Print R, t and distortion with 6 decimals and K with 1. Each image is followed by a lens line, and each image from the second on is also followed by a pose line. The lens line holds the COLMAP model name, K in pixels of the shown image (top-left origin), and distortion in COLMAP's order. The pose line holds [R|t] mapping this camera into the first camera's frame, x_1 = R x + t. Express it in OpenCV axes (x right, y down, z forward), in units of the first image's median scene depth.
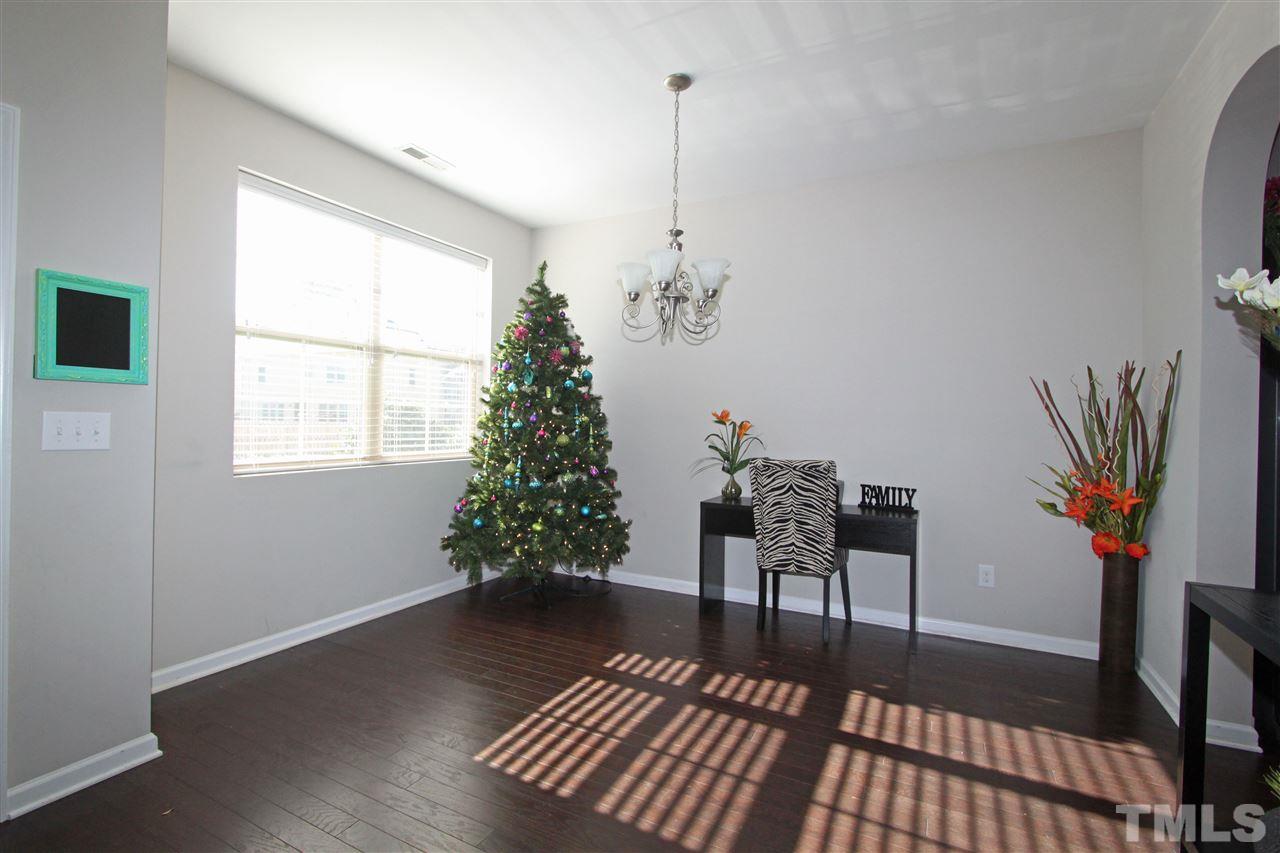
lens RADIAL K [[588.8, 0, 632.5], [0, 588.8, 418.9], [0, 0, 1]] dist [-0.016279, 0.000183]
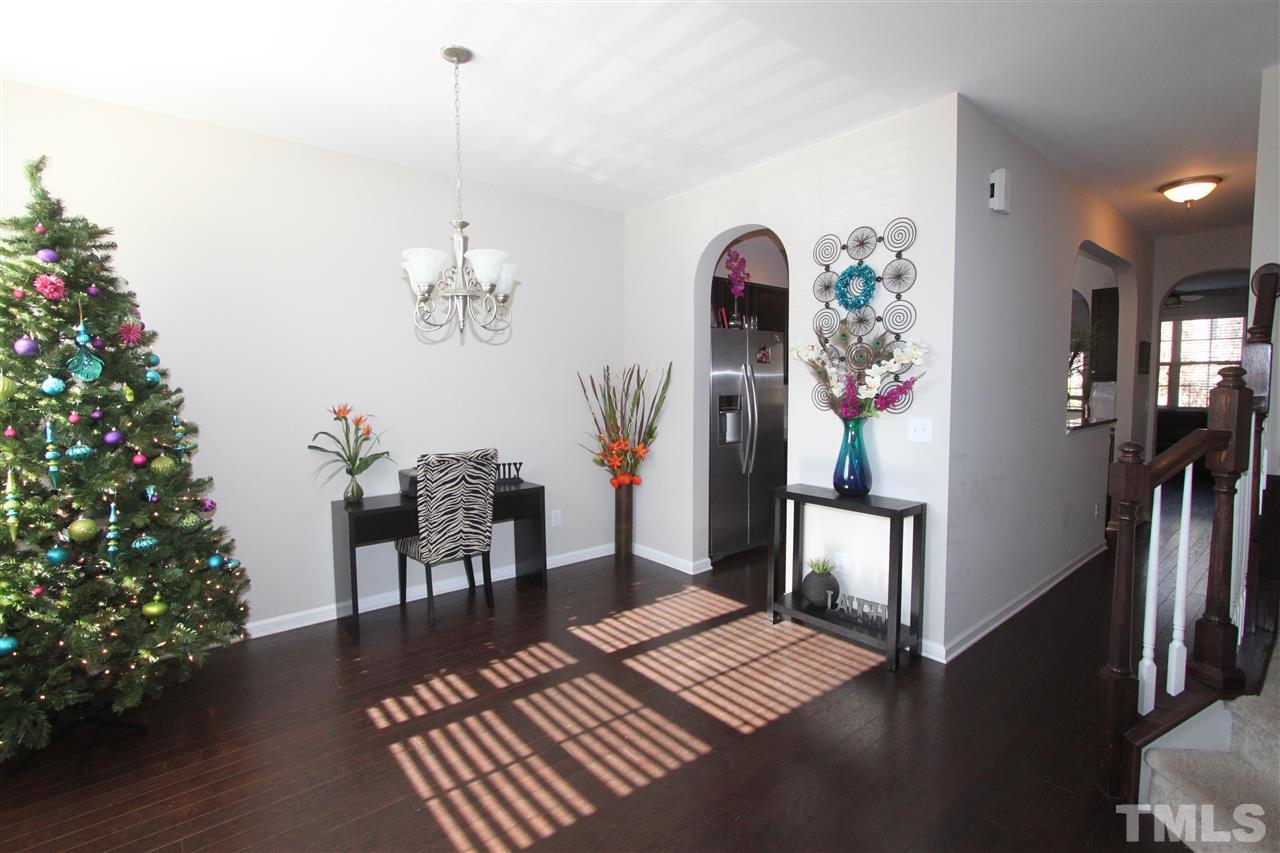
lens RADIAL K [[588.8, 0, 632.5], [0, 588.8, 418.9], [0, 0, 1]] dist [-0.016279, 0.000183]
pose [[0.387096, -0.078091, 0.918726, -0.764195], [0.009657, 0.996696, 0.080649, -0.093834], [-0.921989, -0.022347, 0.386571, 0.436055]]
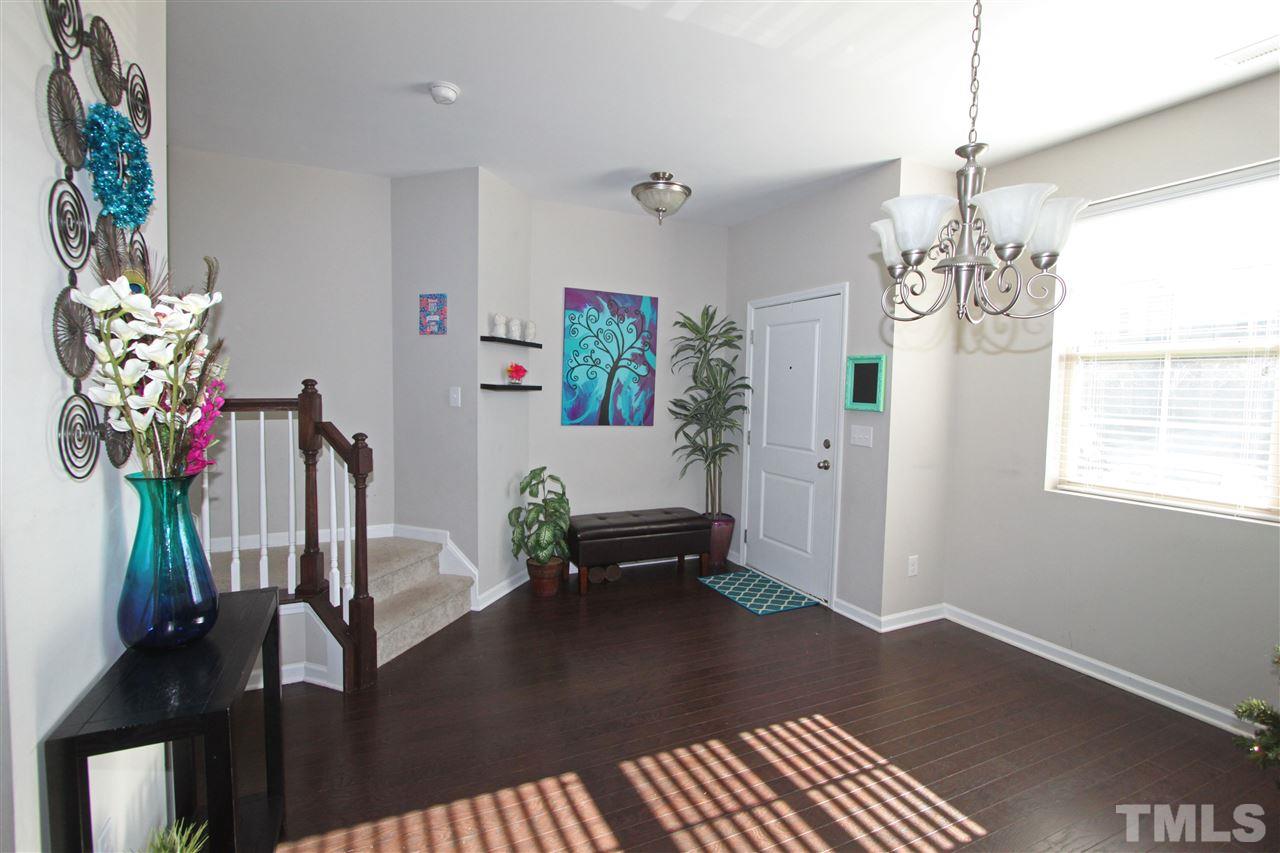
lens RADIAL K [[588.8, 0, 632.5], [0, 588.8, 418.9], [0, 0, 1]] dist [-0.016279, 0.000183]
pose [[-0.598597, 0.020029, -0.800800, 0.817671], [-0.030545, 0.998390, 0.047803, -0.079317], [0.800467, 0.053076, -0.597022, 1.205211]]
